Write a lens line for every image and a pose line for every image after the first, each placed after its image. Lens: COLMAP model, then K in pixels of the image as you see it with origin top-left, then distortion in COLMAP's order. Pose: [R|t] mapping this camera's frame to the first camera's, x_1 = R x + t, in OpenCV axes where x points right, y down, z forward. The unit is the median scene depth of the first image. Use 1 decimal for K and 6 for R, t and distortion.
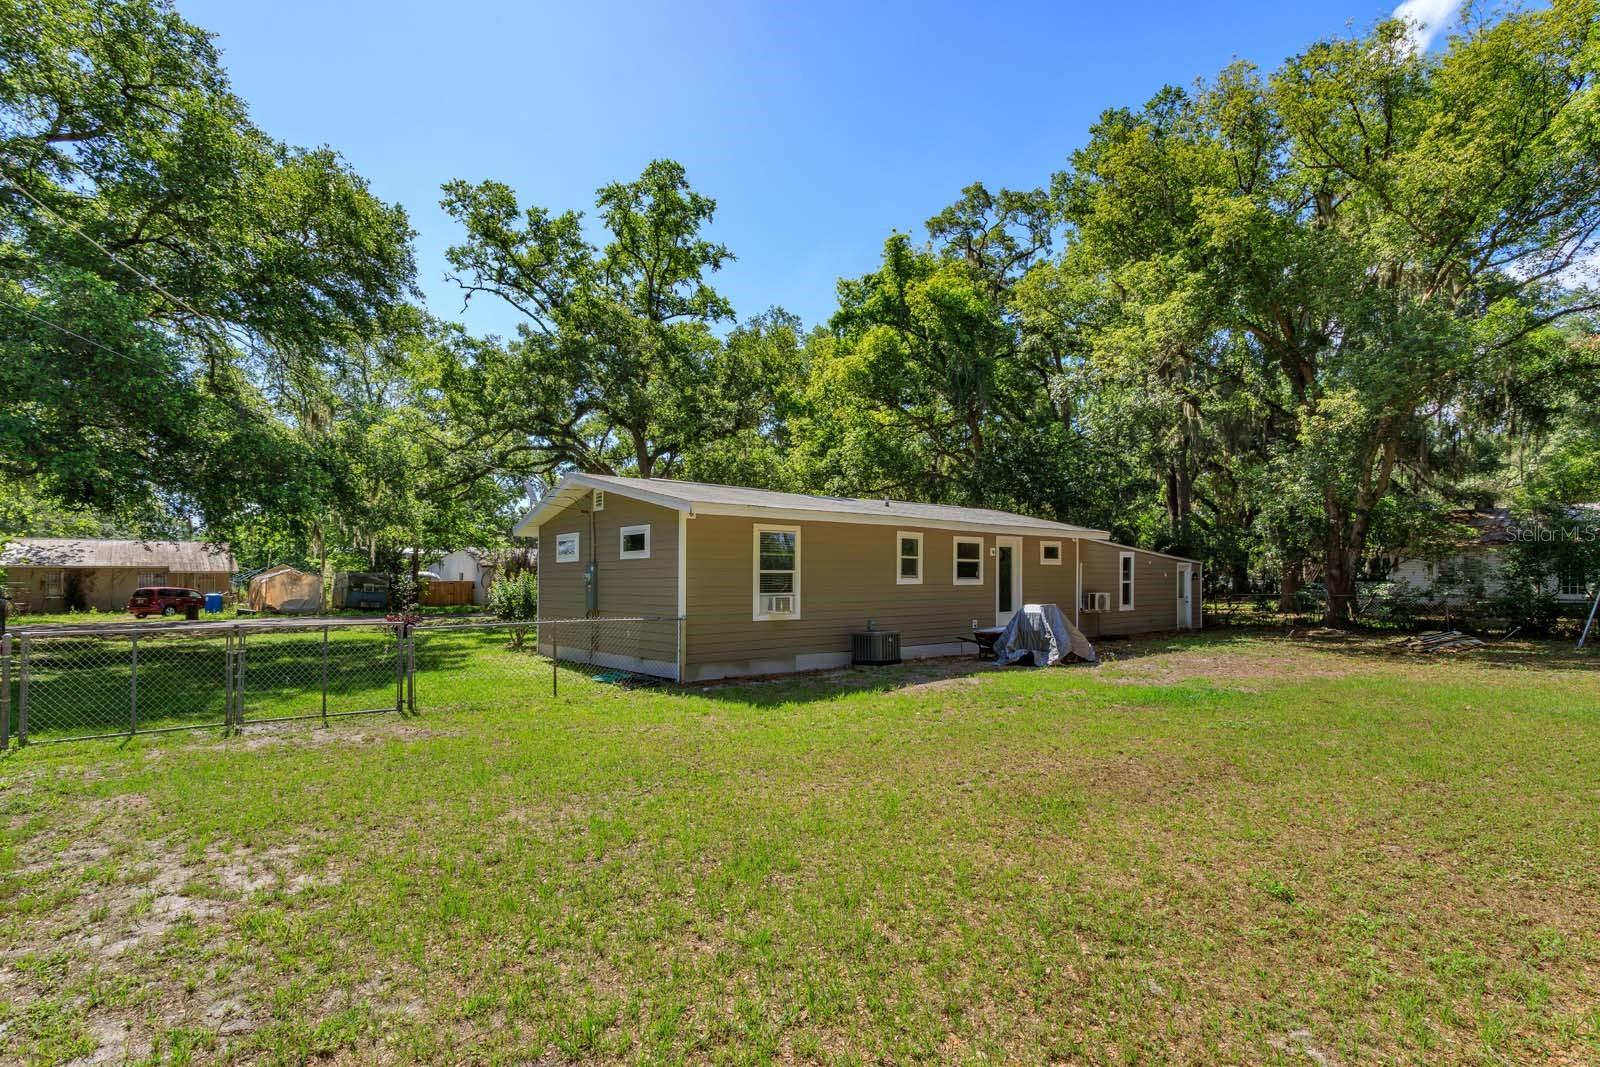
lens RADIAL K [[756.8, 0, 799.5], [0, 756.8, 490.1], [0, 0, 1]] dist [0.000984, 0.000253]
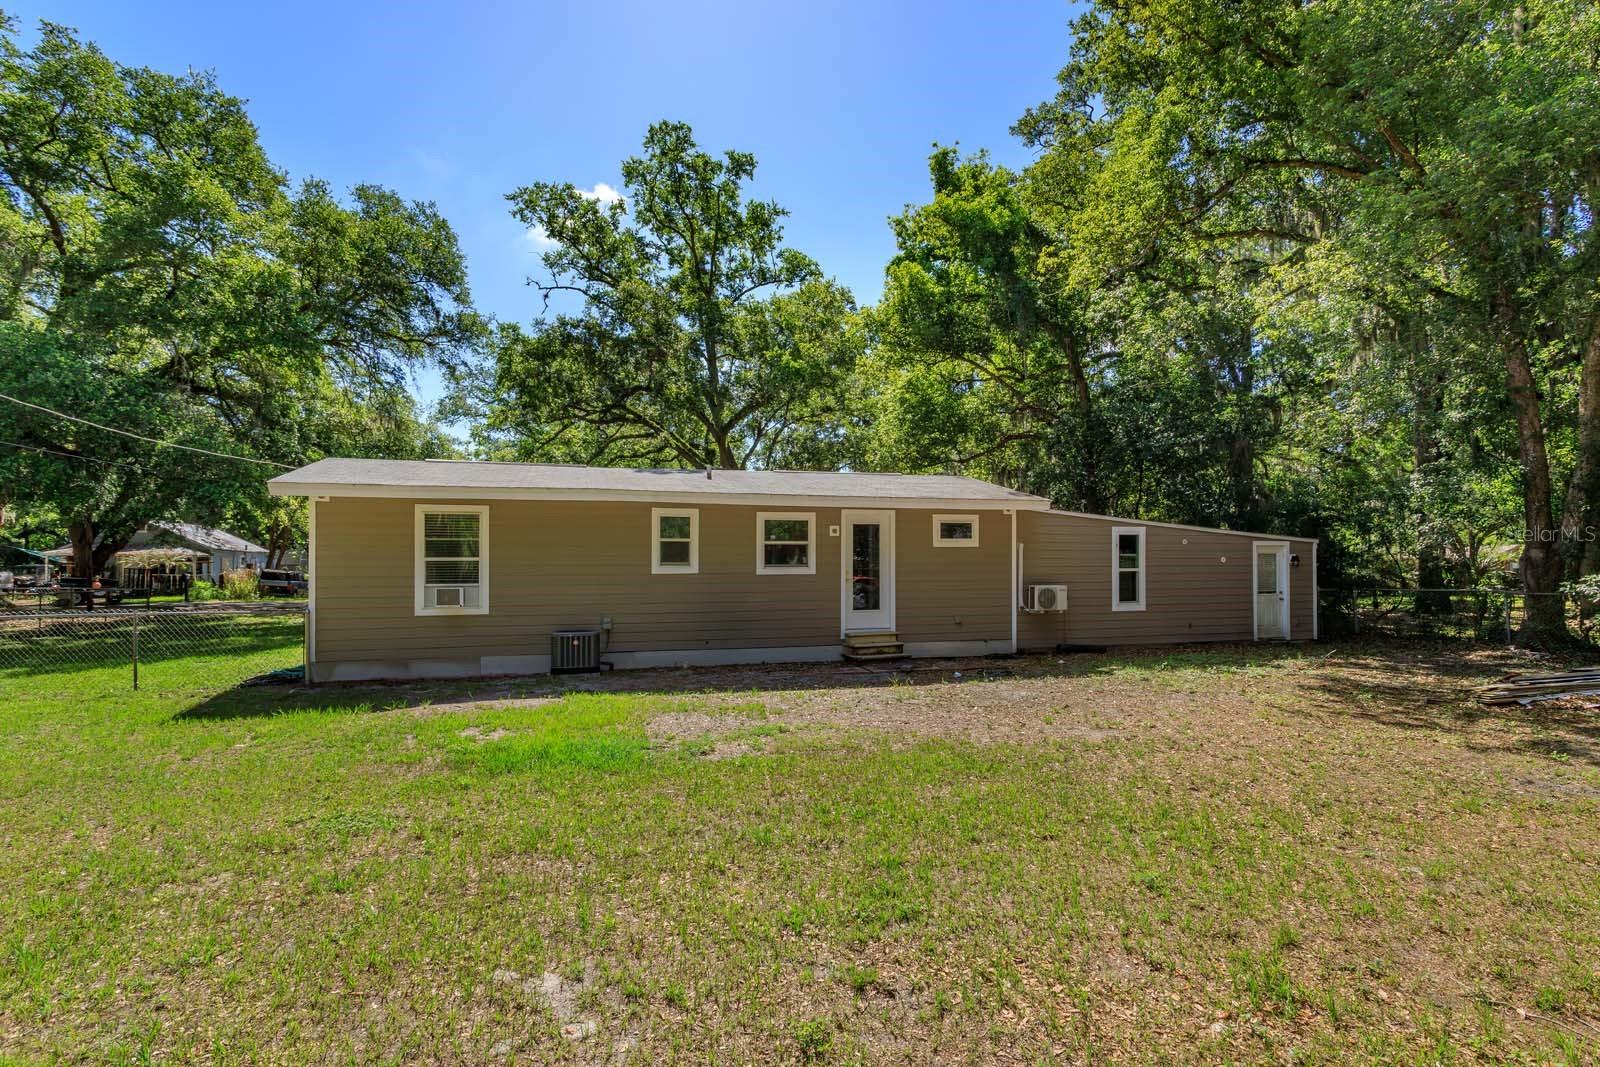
lens RADIAL K [[773.5, 0, 798.4], [0, 773.5, 494.8], [0, 0, 1]] dist [-0.005360, -0.000602]
pose [[0.919499, -0.040356, -0.391014, 0.474837], [0.049797, 0.998661, 0.014030, 0.029193], [0.389924, -0.032372, 0.920278, 0.242382]]
